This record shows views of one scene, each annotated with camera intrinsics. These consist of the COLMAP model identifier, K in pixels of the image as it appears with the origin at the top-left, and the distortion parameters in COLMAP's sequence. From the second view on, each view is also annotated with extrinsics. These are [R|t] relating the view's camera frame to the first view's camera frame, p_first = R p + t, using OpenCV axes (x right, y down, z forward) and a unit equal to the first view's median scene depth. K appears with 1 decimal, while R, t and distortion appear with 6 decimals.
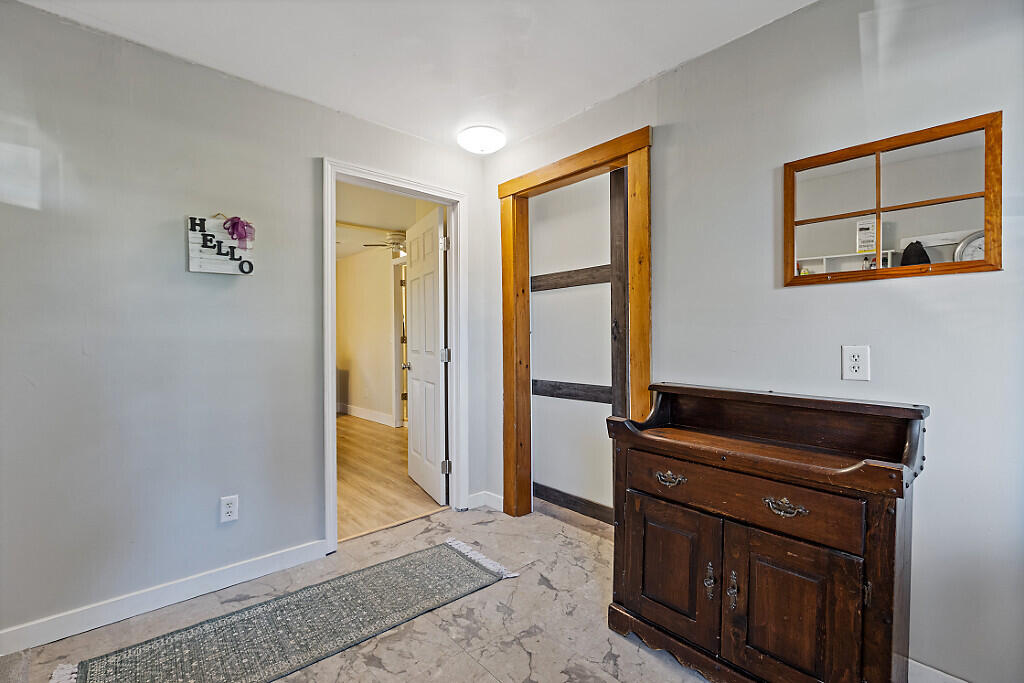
lens RADIAL K [[465.8, 0, 510.9], [0, 465.8, 341.0], [0, 0, 1]] dist [-0.007876, -0.000423]
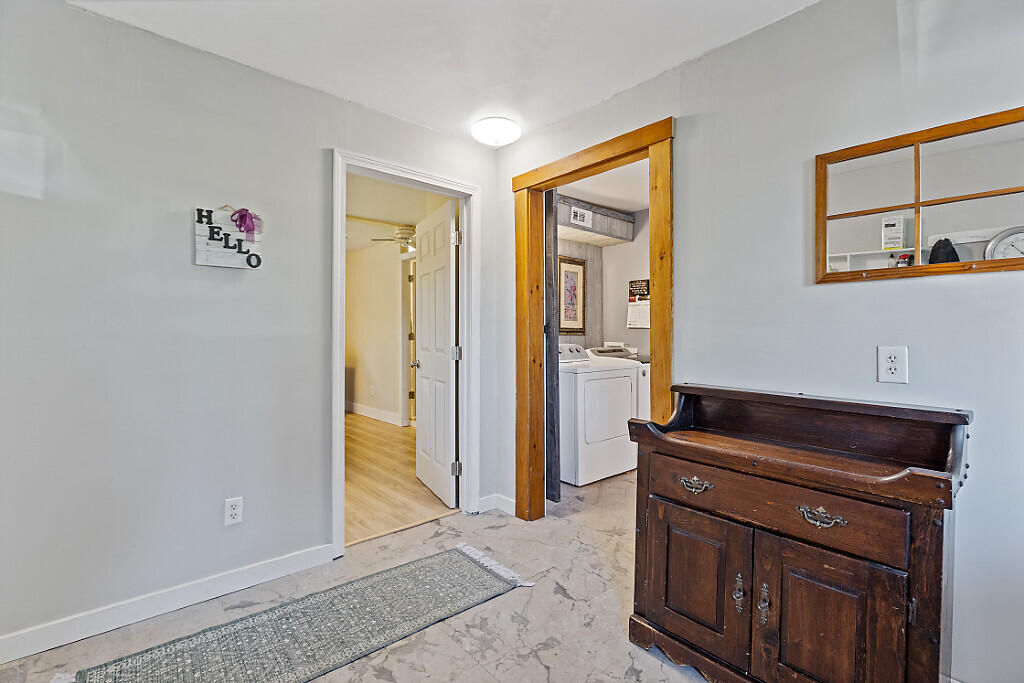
lens RADIAL K [[465.8, 0, 505.4], [0, 465.8, 334.8], [0, 0, 1]] dist [-0.007876, -0.000423]
pose [[0.999950, 0.006685, -0.007465, -0.040780], [-0.006740, 0.999950, -0.007334, -0.001383], [0.007416, 0.007384, 0.999945, 0.040516]]
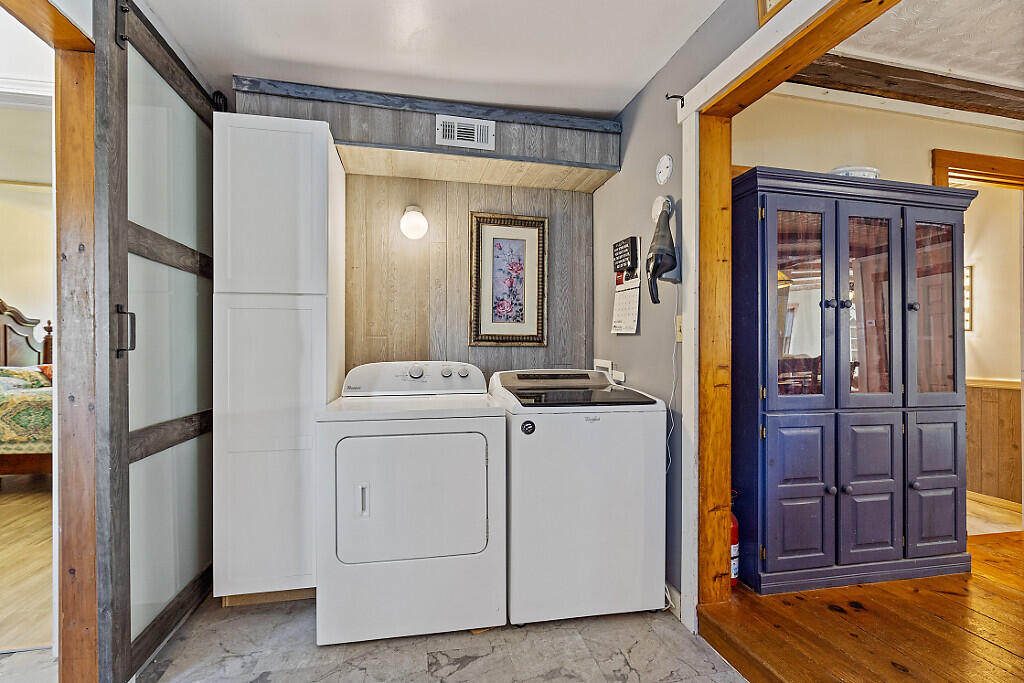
lens RADIAL K [[465.8, 0, 512.5], [0, 465.8, 346.3], [0, 0, 1]] dist [-0.007876, -0.000423]
pose [[0.869381, 0.009873, -0.494044, 0.467447], [-0.013686, 0.999898, -0.004101, -0.008518], [0.493954, 0.010327, 0.869427, 0.625931]]
